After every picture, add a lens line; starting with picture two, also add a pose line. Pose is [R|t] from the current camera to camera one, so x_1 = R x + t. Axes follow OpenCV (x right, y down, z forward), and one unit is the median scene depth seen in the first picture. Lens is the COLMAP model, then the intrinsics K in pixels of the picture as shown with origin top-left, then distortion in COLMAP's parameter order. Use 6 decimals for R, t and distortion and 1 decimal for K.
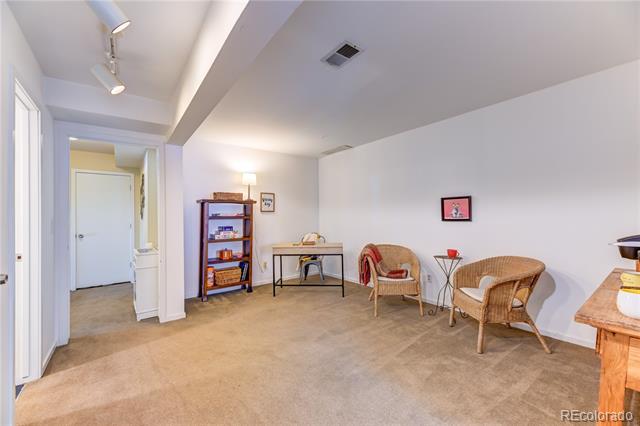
lens RADIAL K [[256.5, 0, 318.2], [0, 256.5, 214.5], [0, 0, 1]] dist [0.012153, -0.002116]
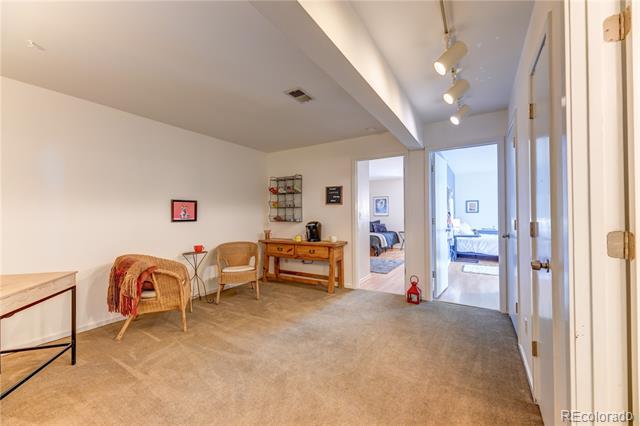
lens RADIAL K [[256.5, 0, 319.0], [0, 256.5, 214.7], [0, 0, 1]] dist [0.012153, -0.002116]
pose [[-0.351605, 0.015241, 0.936024, -0.768467], [0.005981, 0.999884, -0.014034, 0.015632], [-0.936129, 0.000664, -0.351655, 0.885996]]
